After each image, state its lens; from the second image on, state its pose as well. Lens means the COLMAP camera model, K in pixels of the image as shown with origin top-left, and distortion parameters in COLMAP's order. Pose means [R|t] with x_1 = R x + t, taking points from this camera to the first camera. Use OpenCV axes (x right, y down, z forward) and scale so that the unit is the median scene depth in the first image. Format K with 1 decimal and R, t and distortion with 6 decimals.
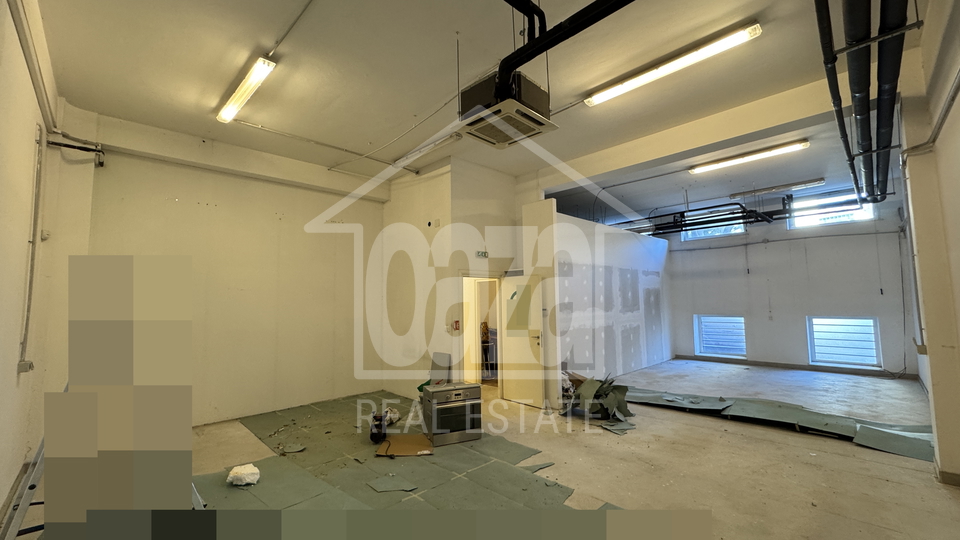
lens RADIAL K [[385.6, 0, 478.8], [0, 385.6, 270.8], [0, 0, 1]] dist [-0.002685, 0.000314]
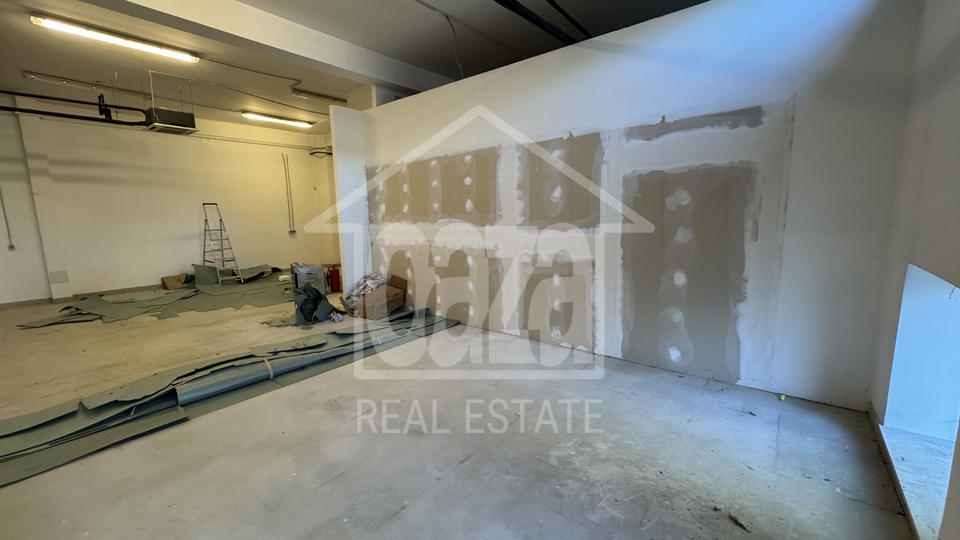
lens RADIAL K [[385.6, 0, 479.5], [0, 385.6, 271.0], [0, 0, 1]] dist [-0.002685, 0.000314]
pose [[0.100193, 0.151427, -0.983378, 1.648525], [0.093854, 0.982506, 0.160855, 0.134721], [0.990532, -0.108410, 0.084228, 1.631405]]
